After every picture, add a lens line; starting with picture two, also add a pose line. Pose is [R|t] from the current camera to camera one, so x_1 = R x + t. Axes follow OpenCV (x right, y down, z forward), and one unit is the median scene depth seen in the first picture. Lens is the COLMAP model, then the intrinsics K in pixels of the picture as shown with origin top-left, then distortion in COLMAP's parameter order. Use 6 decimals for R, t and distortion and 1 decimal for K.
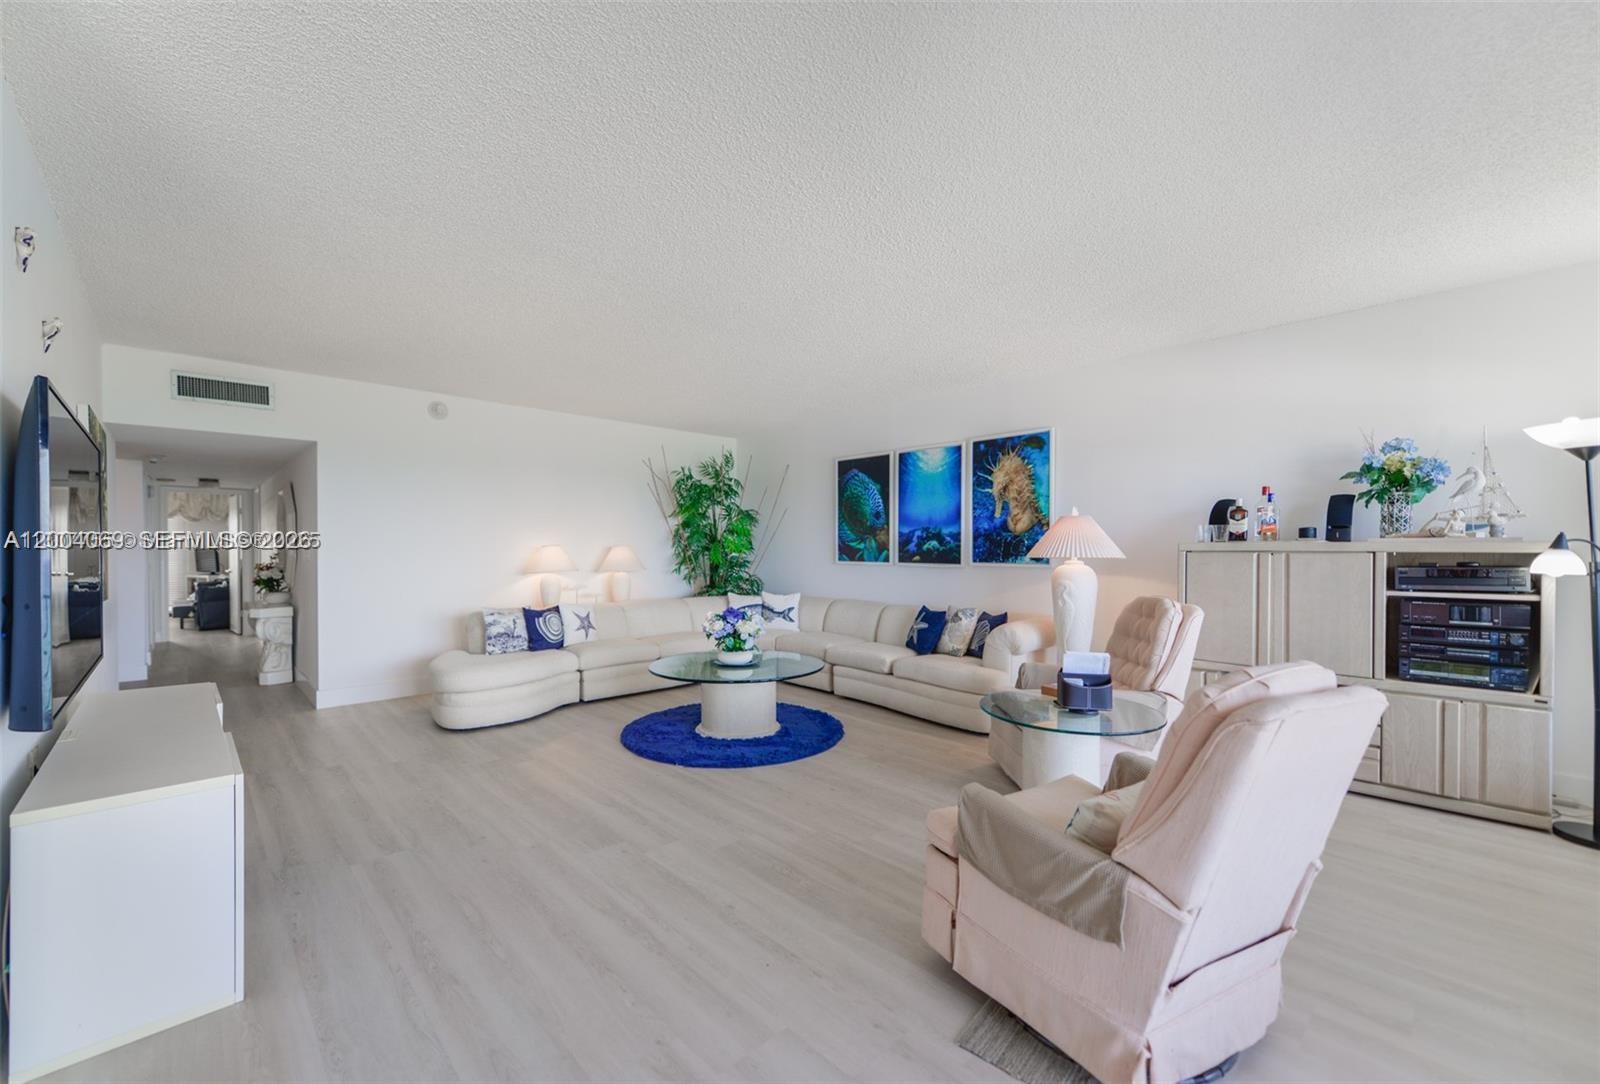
lens RADIAL K [[627.4, 0, 800.0], [0, 627.4, 542.0], [0, 0, 1]] dist [-0.000943, -0.000288]
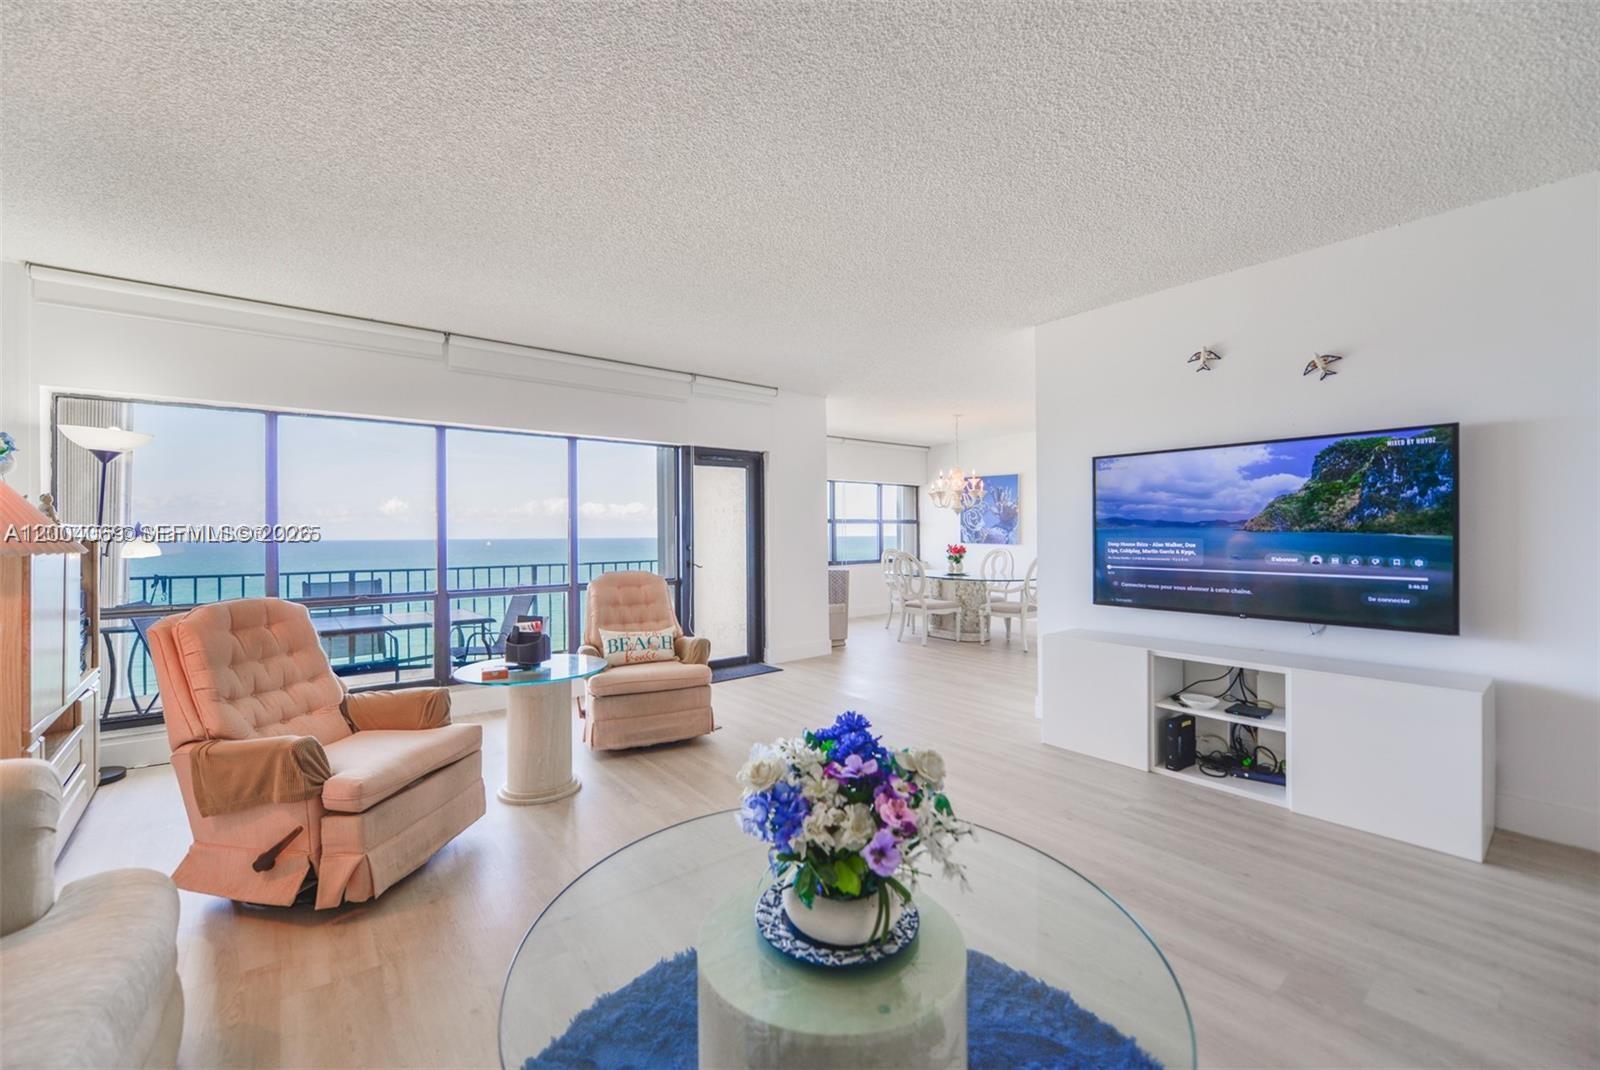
lens RADIAL K [[633.8, 0, 790.7], [0, 633.8, 528.2], [0, 0, 1]] dist [-0.011682, -0.000437]
pose [[-0.995188, 0.008197, 0.097640, -0.083597], [0.006226, 0.999771, -0.020469, 0.013679], [-0.097786, -0.019763, -0.995011, 0.994838]]
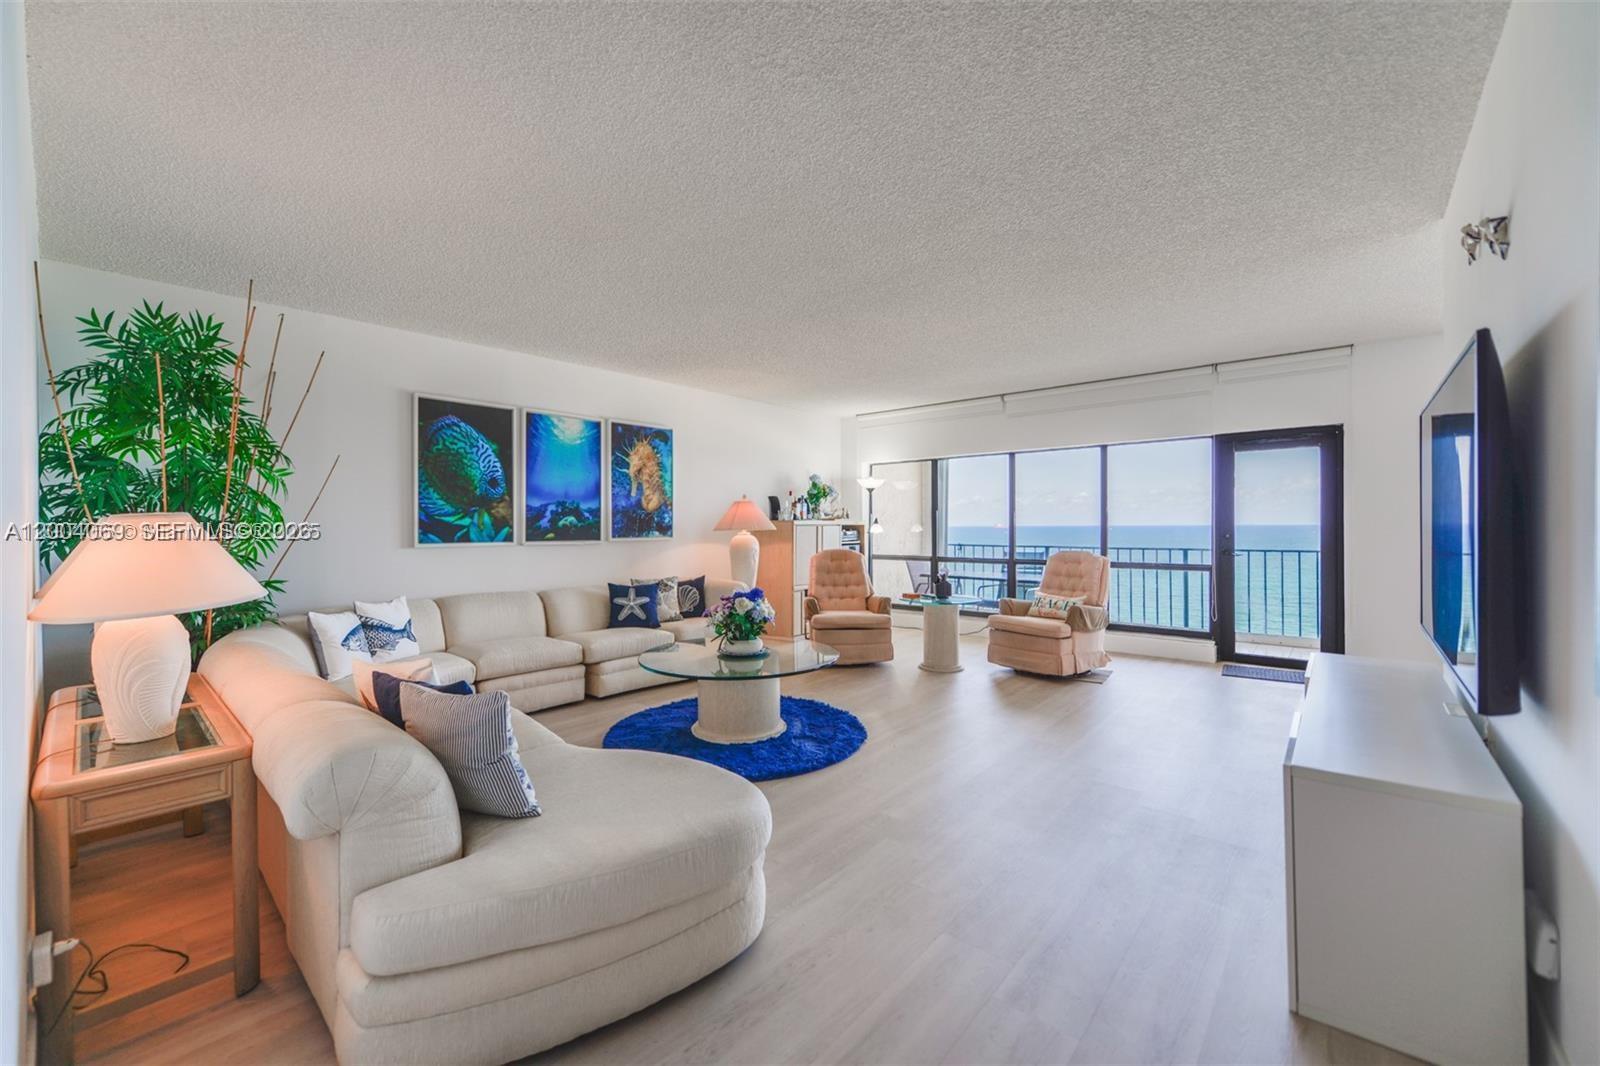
lens RADIAL K [[633.8, 0, 790.7], [0, 633.8, 526.2], [0, 0, 1]] dist [-0.011682, -0.000437]
pose [[-0.091067, -0.002527, 0.995842, -0.780367], [-0.005279, 0.999984, 0.002055, 0.009321], [-0.995831, -0.005070, -0.091079, 0.781339]]
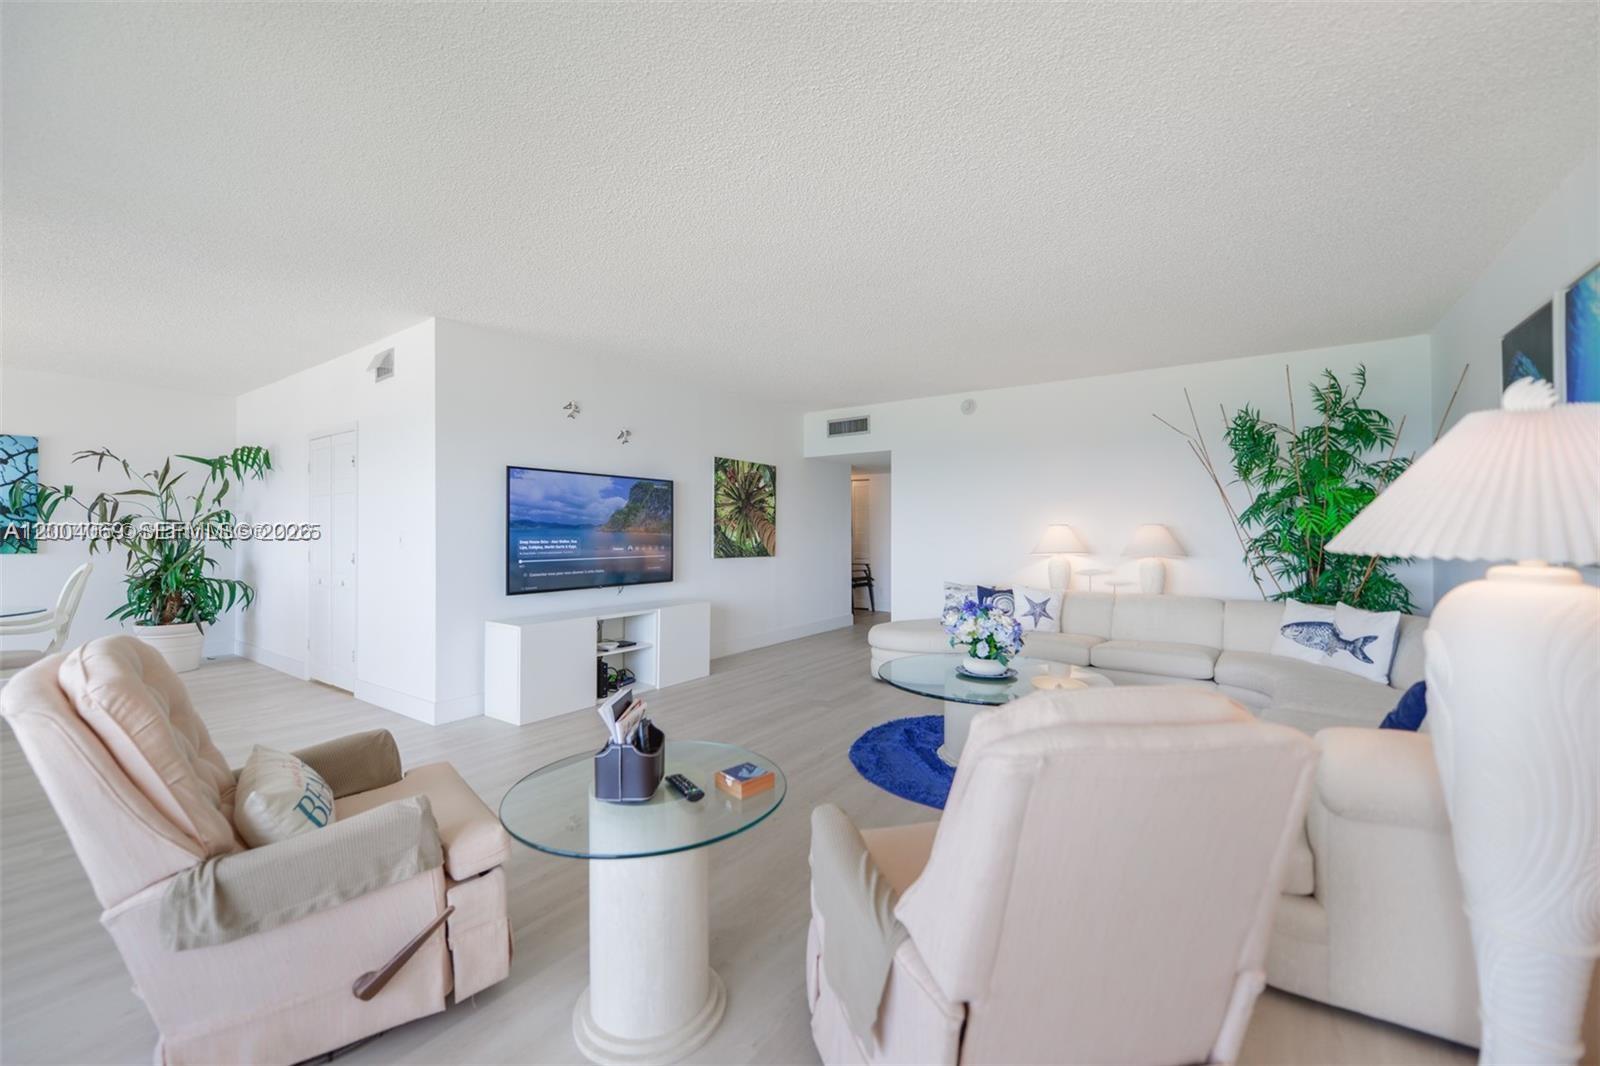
lens RADIAL K [[633.8, 0, 790.7], [0, 633.8, 526.2], [0, 0, 1]] dist [-0.011682, -0.000437]
pose [[0.186381, -0.005887, -0.982460, 0.488865], [0.012945, 0.999910, -0.003535, 0.006079], [0.982392, -0.012059, 0.186440, 0.473026]]
